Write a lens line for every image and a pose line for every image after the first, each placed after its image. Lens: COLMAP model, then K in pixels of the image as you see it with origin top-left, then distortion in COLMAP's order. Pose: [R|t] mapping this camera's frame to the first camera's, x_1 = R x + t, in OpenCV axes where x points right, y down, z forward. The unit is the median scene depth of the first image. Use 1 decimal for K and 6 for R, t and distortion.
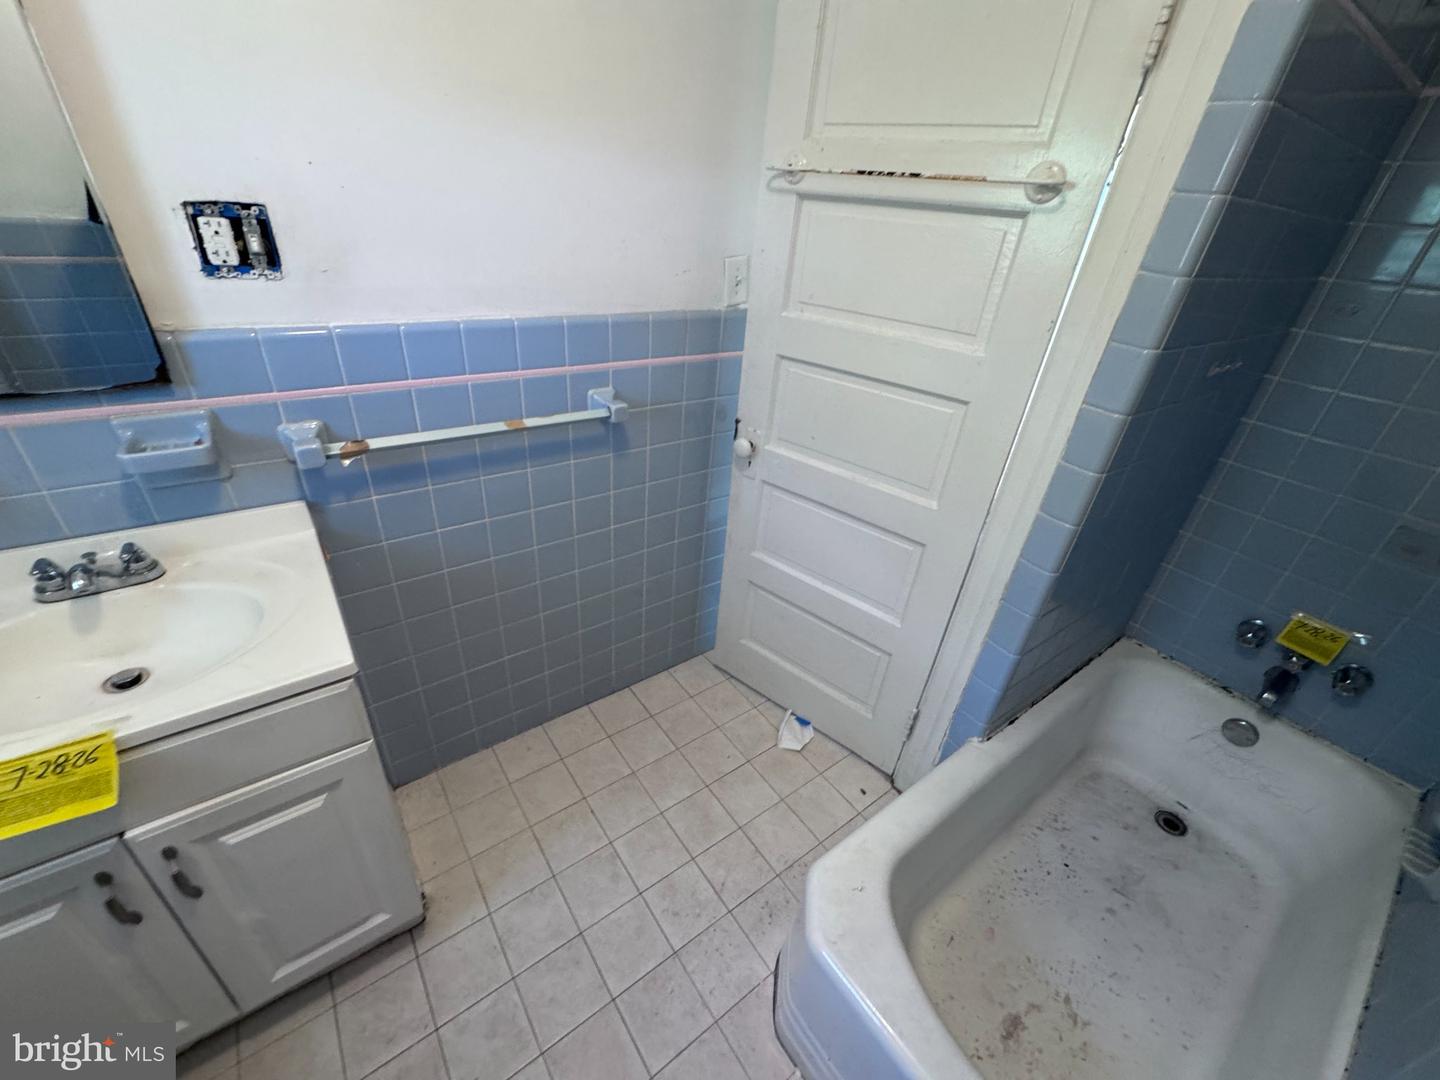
lens RADIAL K [[584.5, 0, 717.8], [0, 584.5, 538.8], [0, 0, 1]] dist [-0.000752, -0.000033]
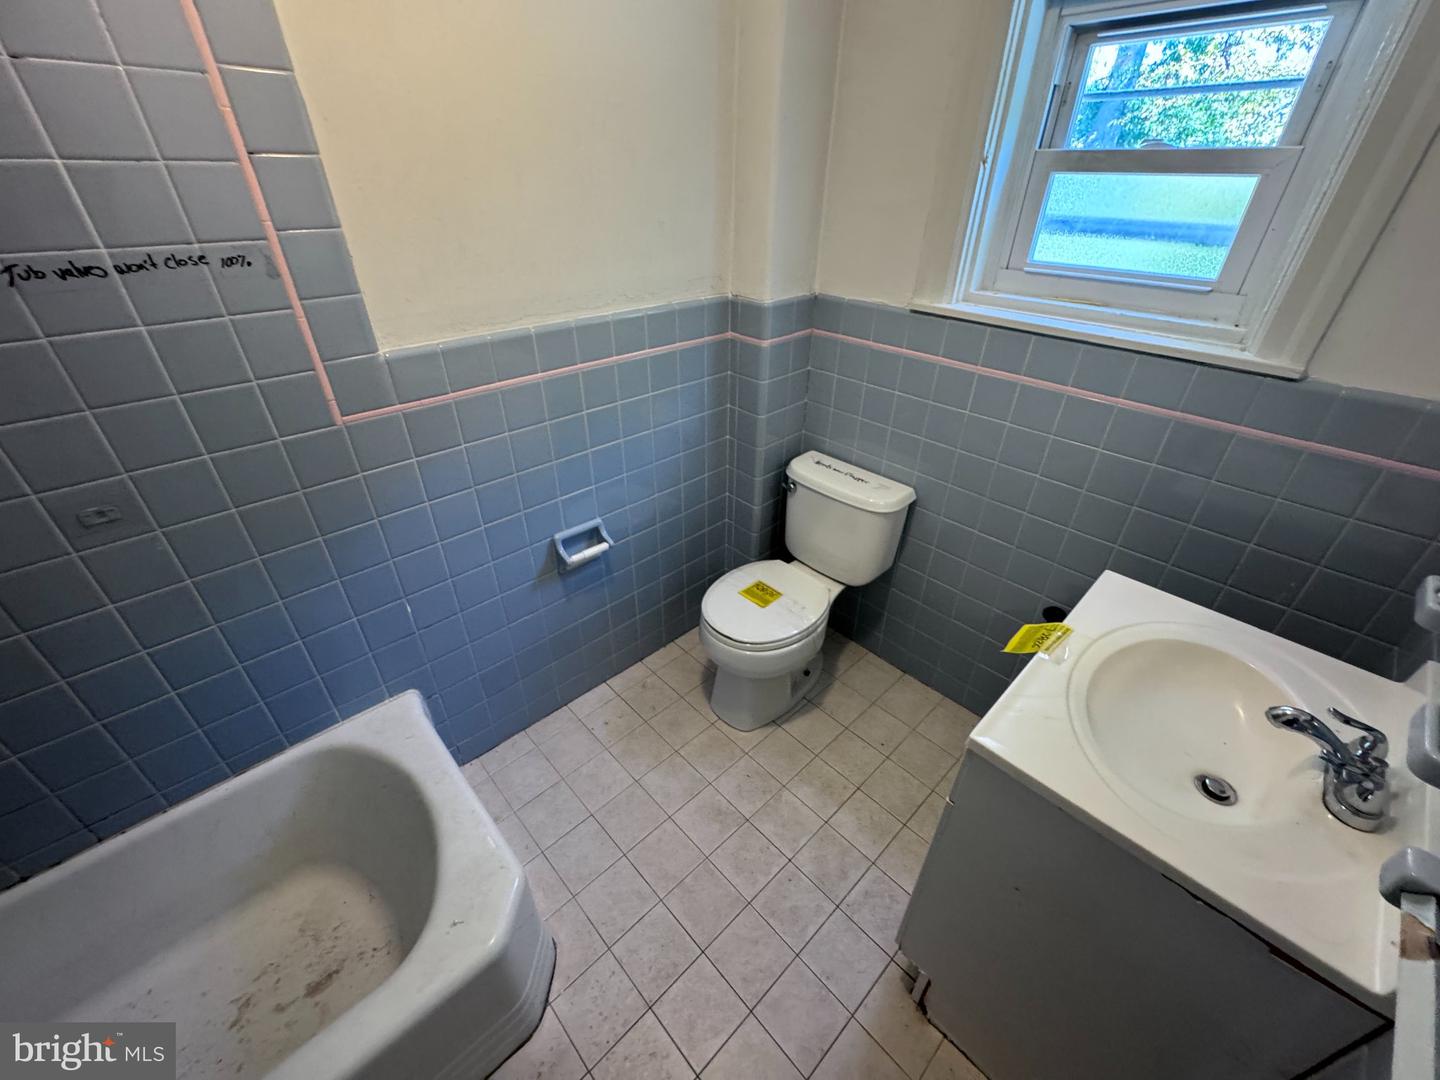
lens RADIAL K [[584.5, 0, 718.8], [0, 584.5, 540.6], [0, 0, 1]] dist [-0.000752, -0.000033]
pose [[-0.988117, -0.012771, -0.153174, -0.029177], [-0.142341, 0.452098, 0.880537, -0.553443], [0.058004, 0.891877, -0.448544, 0.817038]]
